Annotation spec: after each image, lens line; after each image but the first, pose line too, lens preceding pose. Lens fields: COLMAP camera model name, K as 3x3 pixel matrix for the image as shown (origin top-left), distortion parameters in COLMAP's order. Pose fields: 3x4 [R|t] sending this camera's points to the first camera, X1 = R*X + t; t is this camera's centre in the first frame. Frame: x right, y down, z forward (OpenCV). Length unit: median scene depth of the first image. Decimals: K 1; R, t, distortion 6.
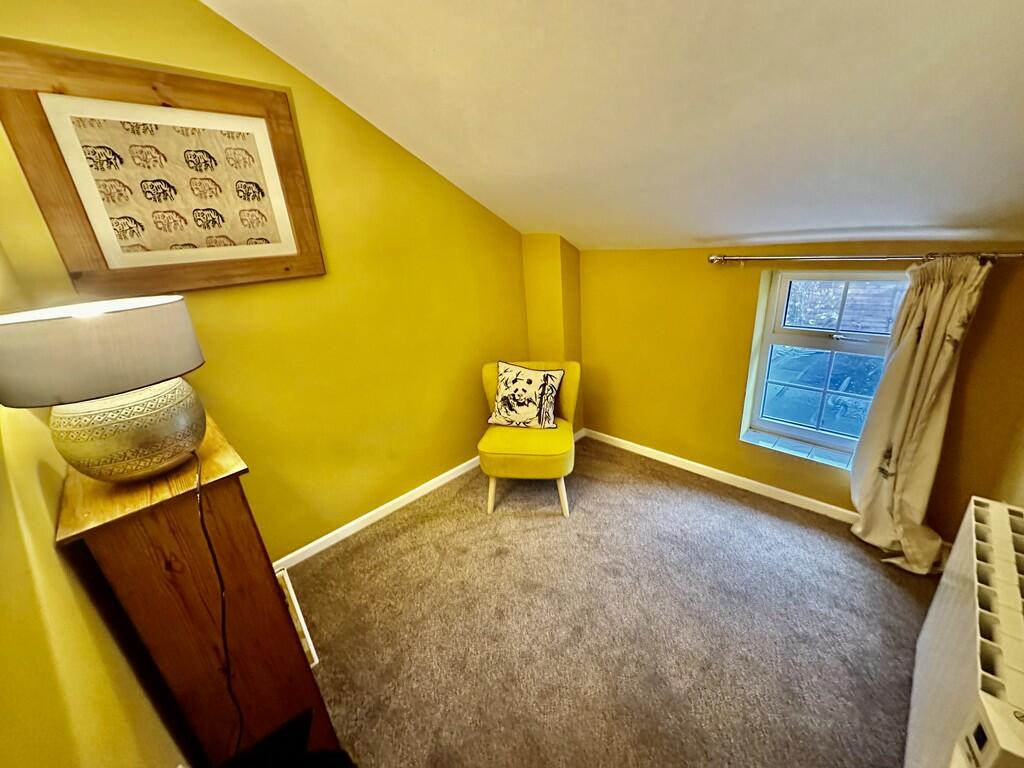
lens RADIAL K [[406.5, 0, 513.0], [0, 406.5, 386.6], [0, 0, 1]] dist [-0.001339, 0.000473]
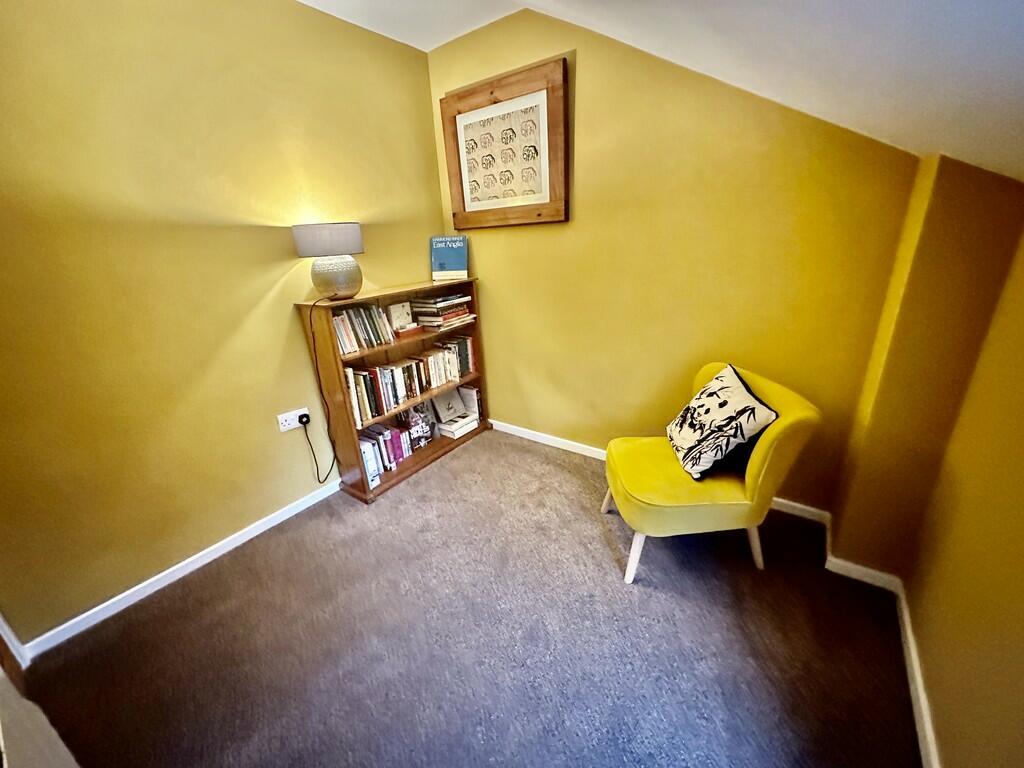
lens RADIAL K [[406.5, 0, 511.1], [0, 406.5, 384.6], [0, 0, 1]] dist [-0.001339, 0.000473]
pose [[0.166452, 0.400049, -0.901252, 0.764567], [-0.300861, 0.891023, 0.339943, -0.218497], [0.939029, 0.214568, 0.268672, 0.680542]]
